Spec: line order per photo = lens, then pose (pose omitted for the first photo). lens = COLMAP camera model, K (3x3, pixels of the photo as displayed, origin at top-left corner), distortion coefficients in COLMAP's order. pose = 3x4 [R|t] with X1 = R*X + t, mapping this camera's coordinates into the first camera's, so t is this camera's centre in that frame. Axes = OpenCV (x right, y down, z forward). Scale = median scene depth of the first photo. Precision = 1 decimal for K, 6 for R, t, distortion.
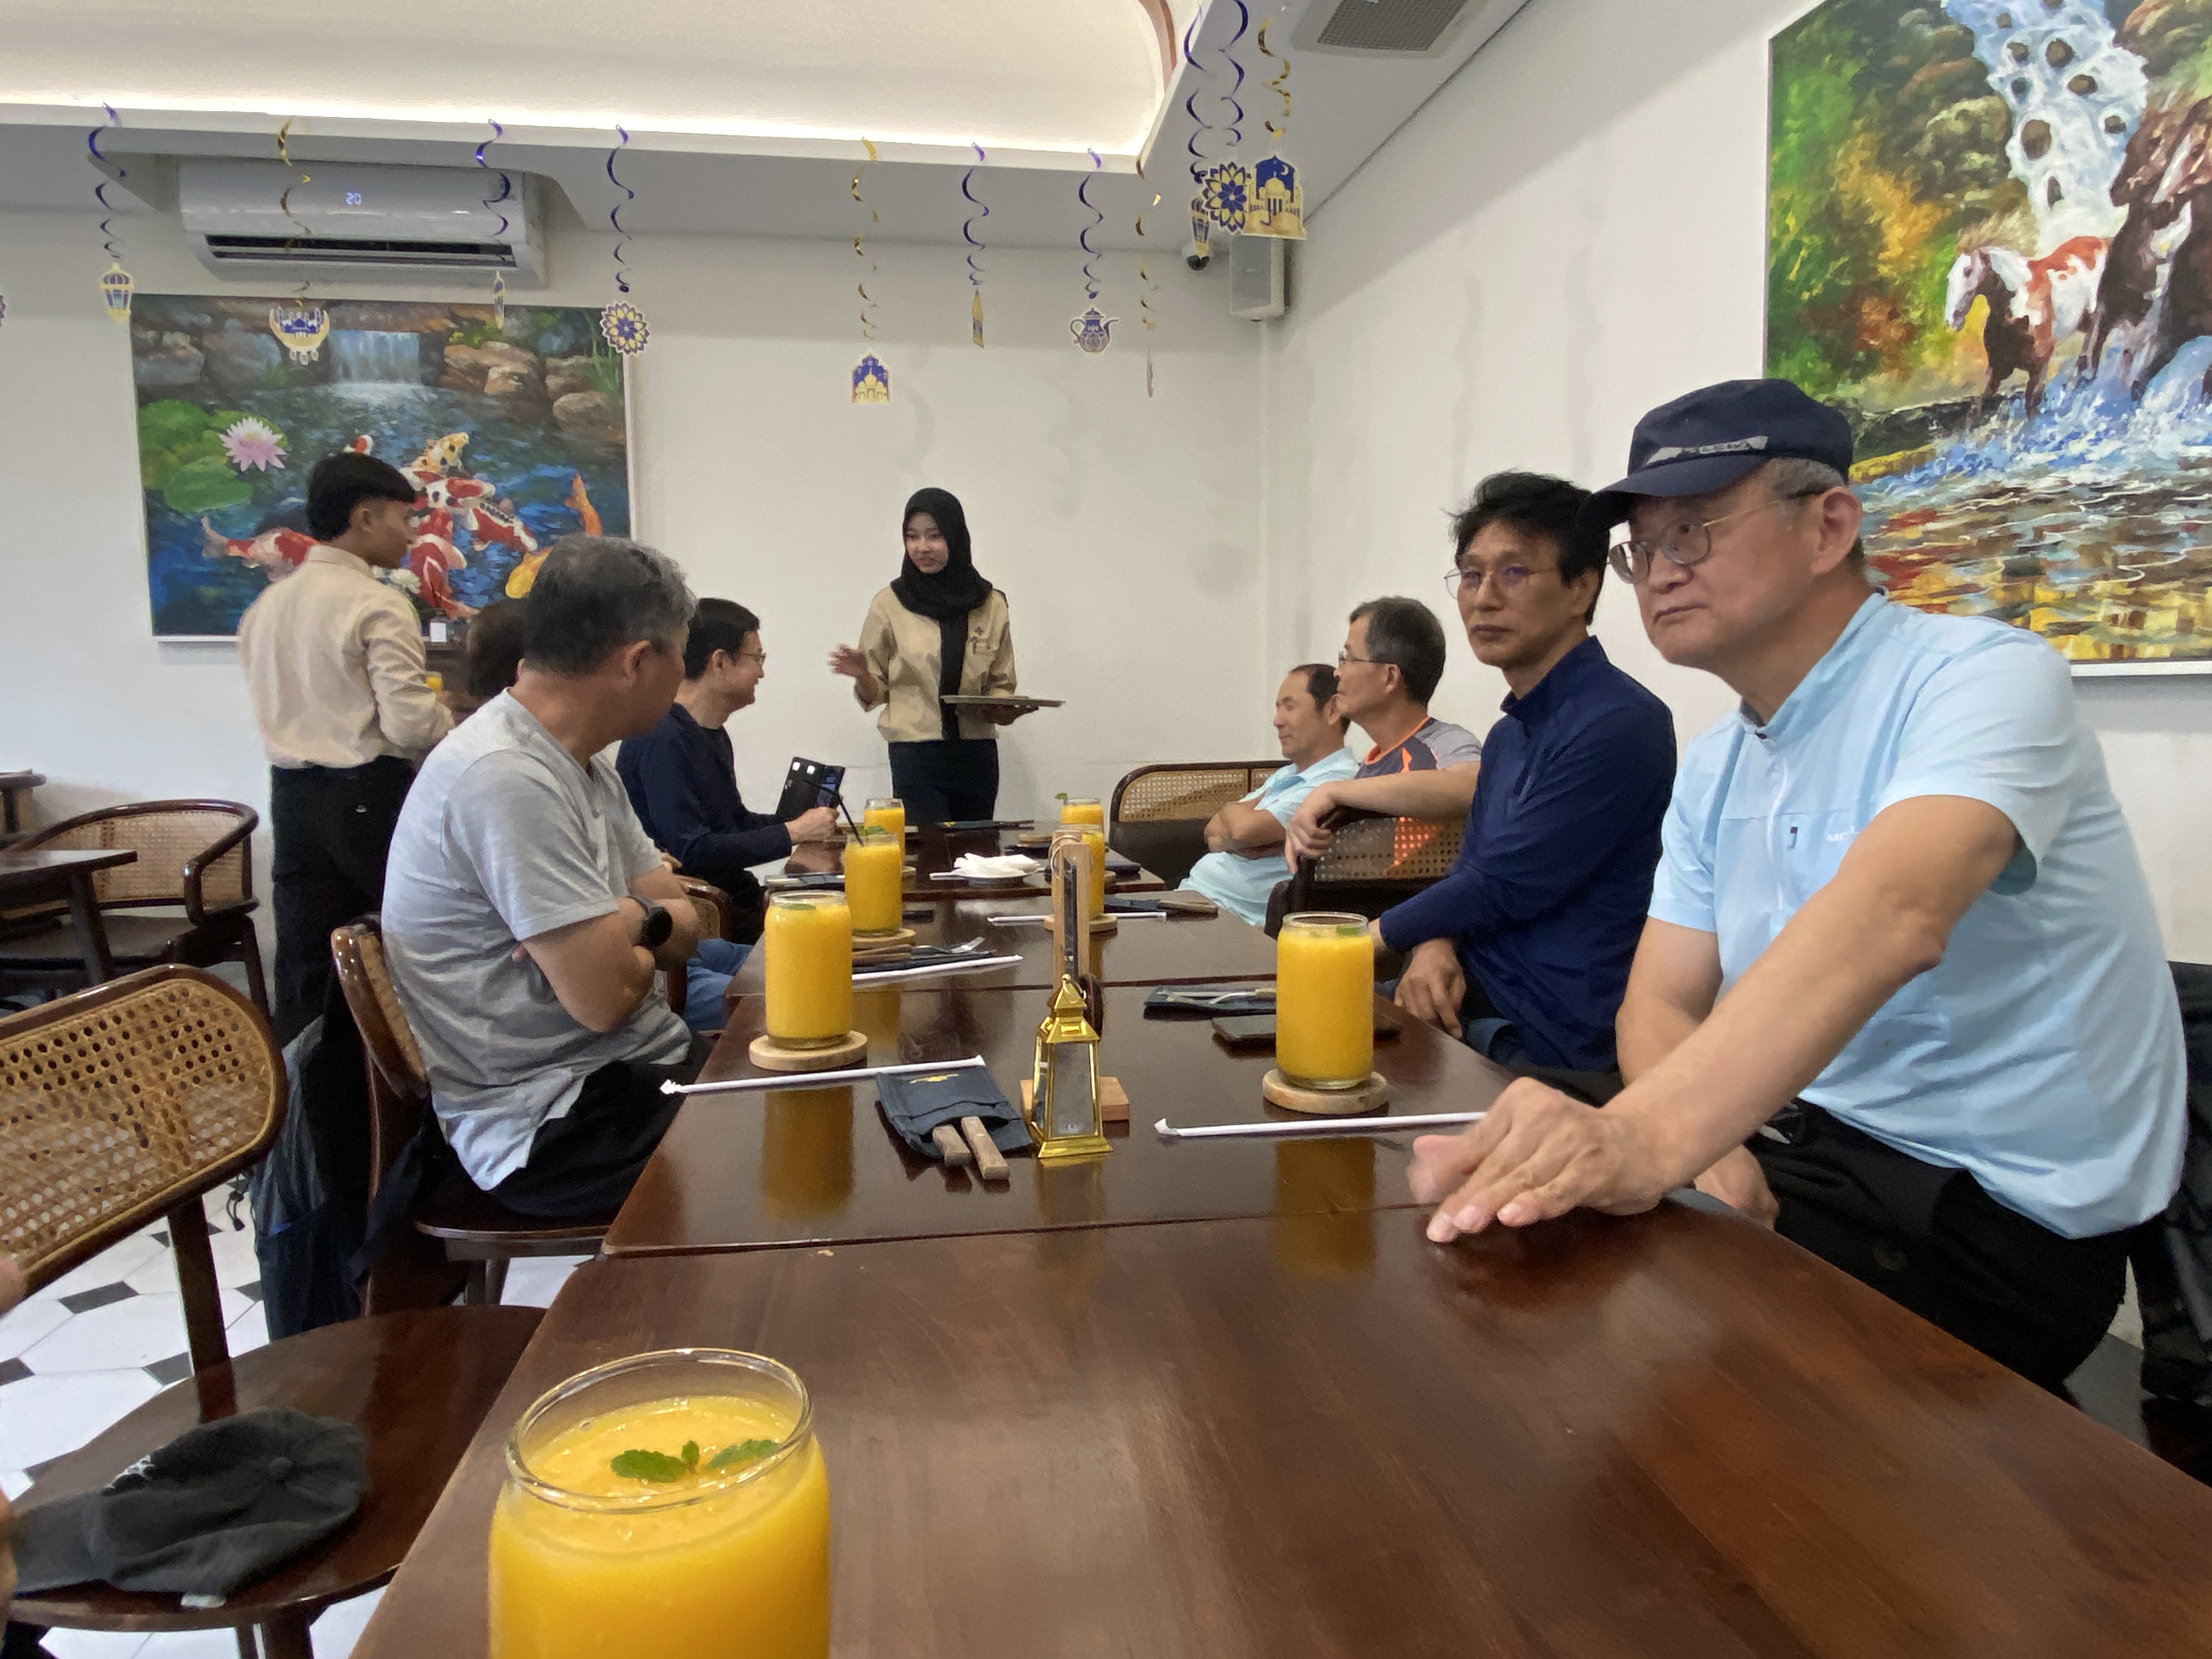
lens RADIAL K [[1286.9, 0, 1106.0], [0, 1286.9, 829.5], [0, 0, 1]] dist [-0.009032, -0.003989]
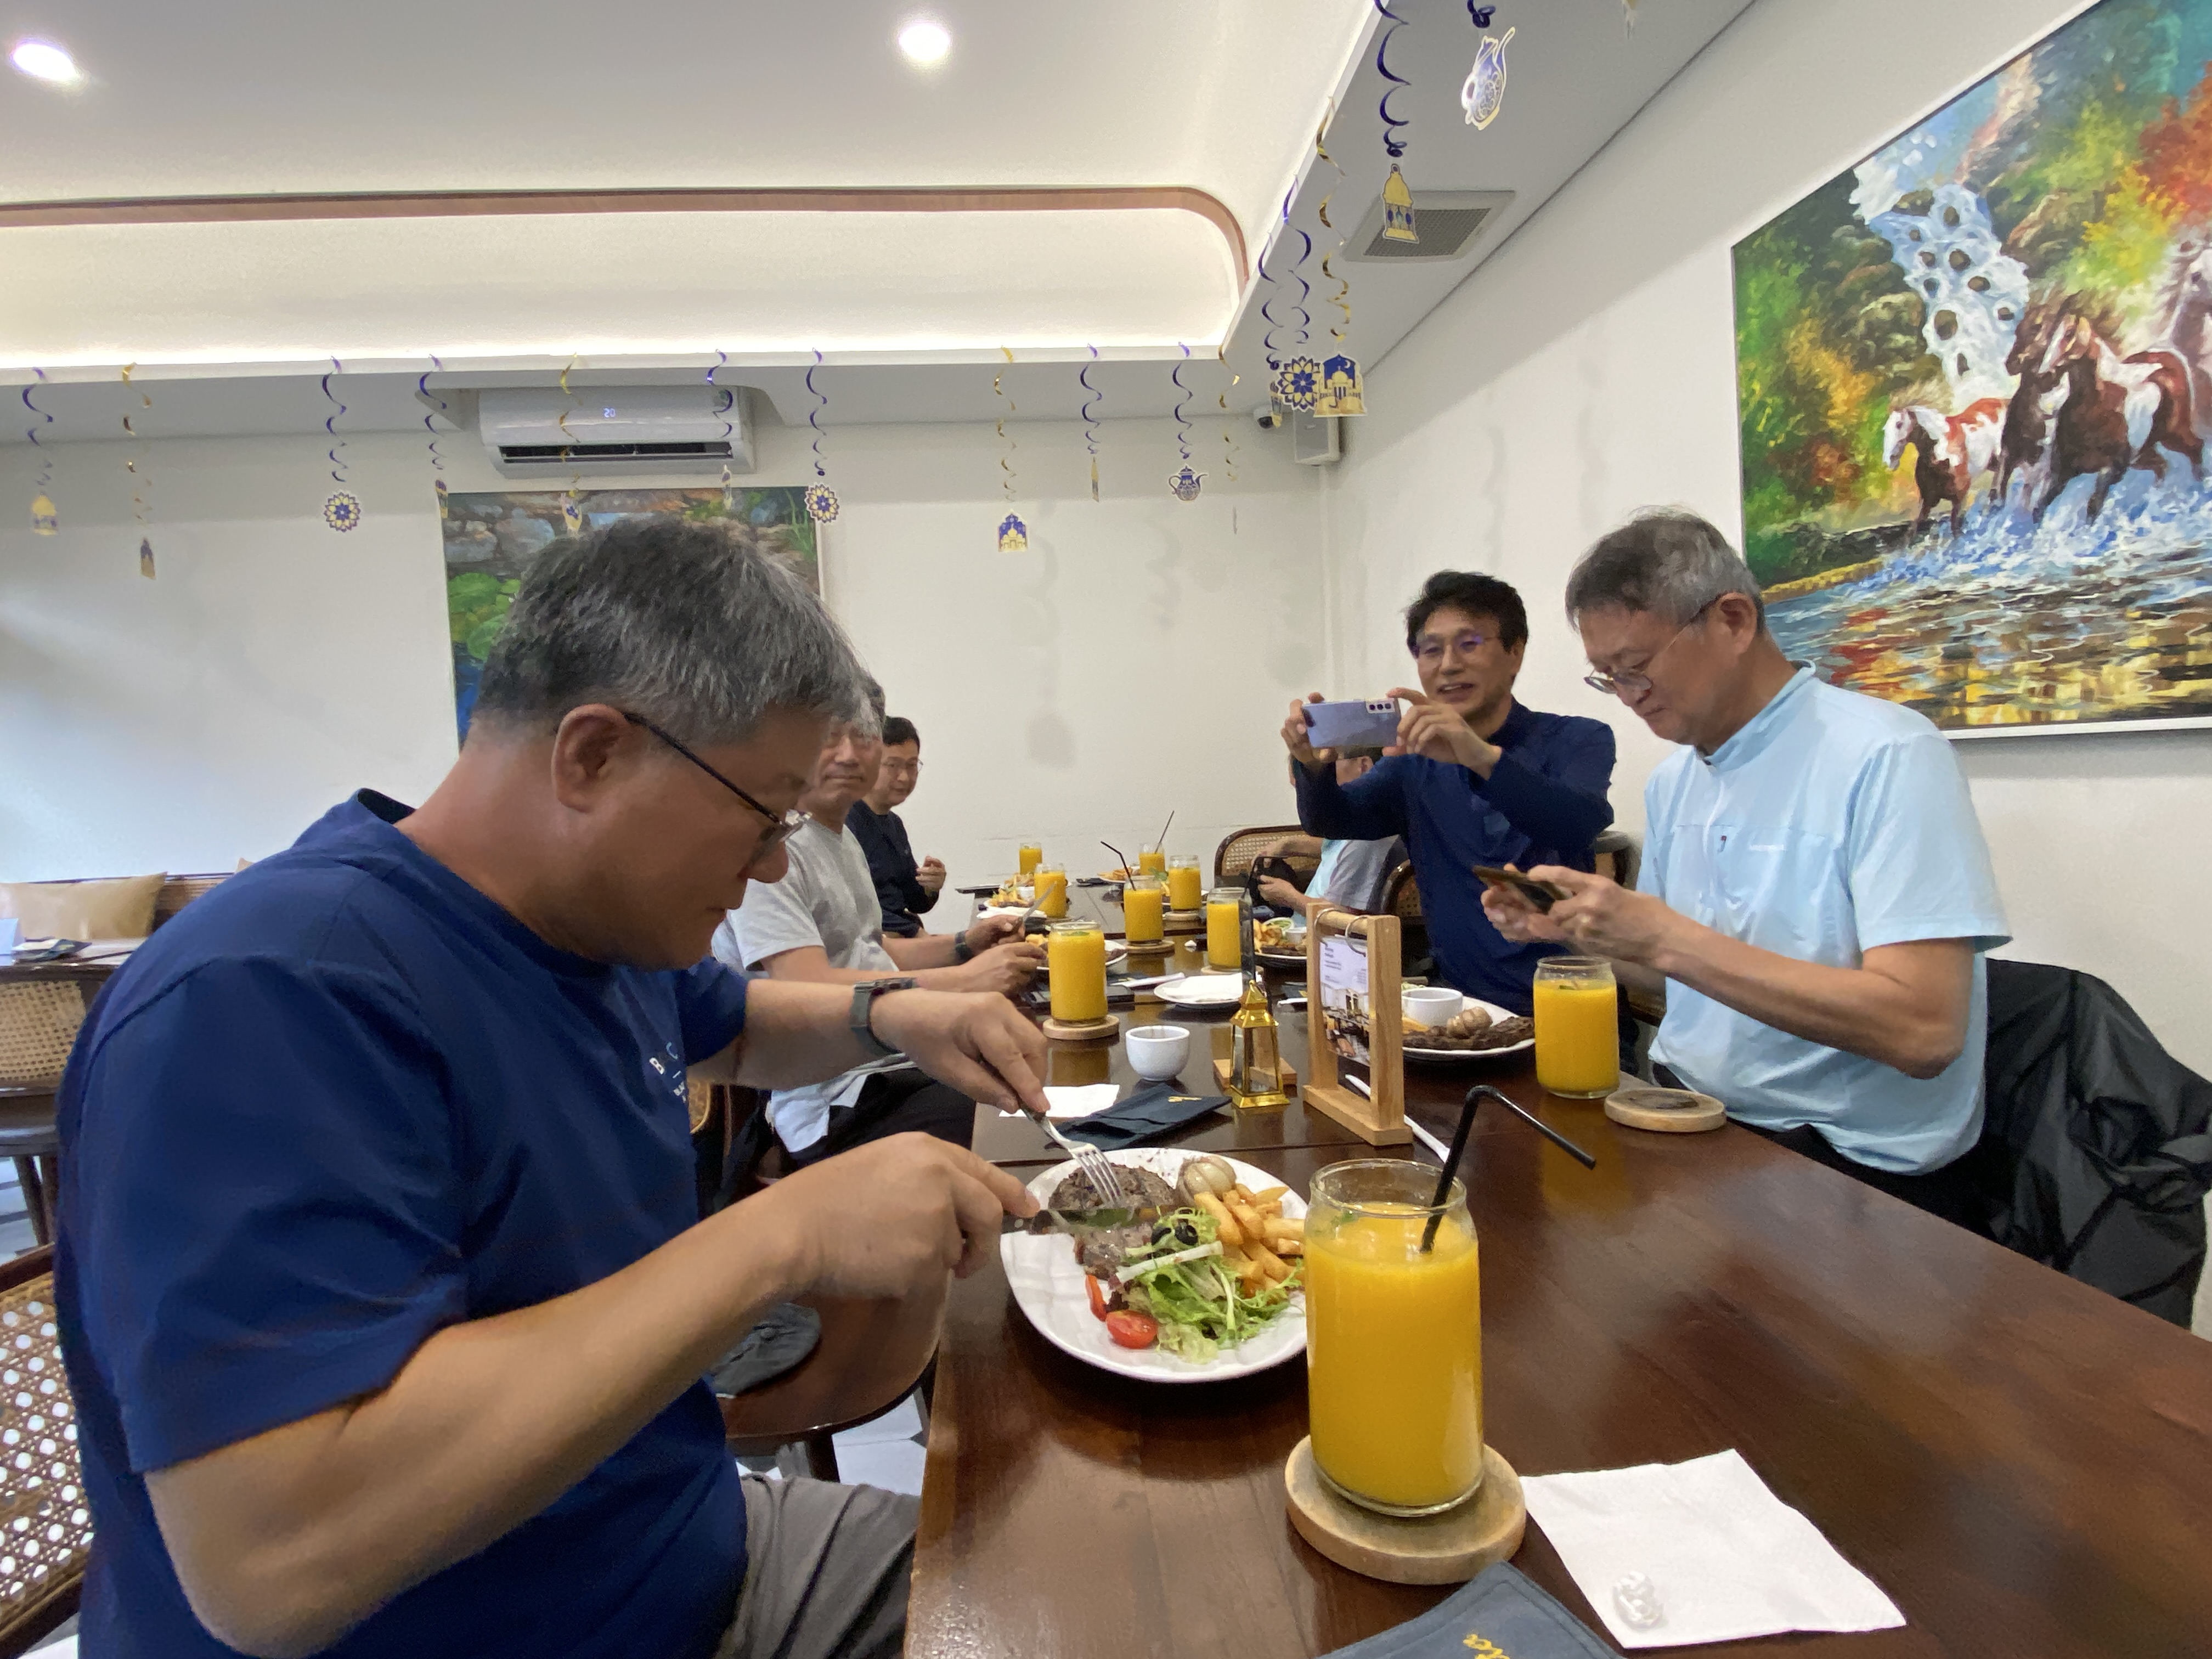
lens RADIAL K [[1121.7, 0, 1106.0], [0, 1121.7, 829.5], [0, 0, 1]] dist [0.013513, -0.014500]
pose [[0.997174, -0.034394, -0.066792, -0.058648], [0.030887, 0.998125, -0.052844, 0.003896], [0.068484, 0.050632, 0.996367, -0.161551]]
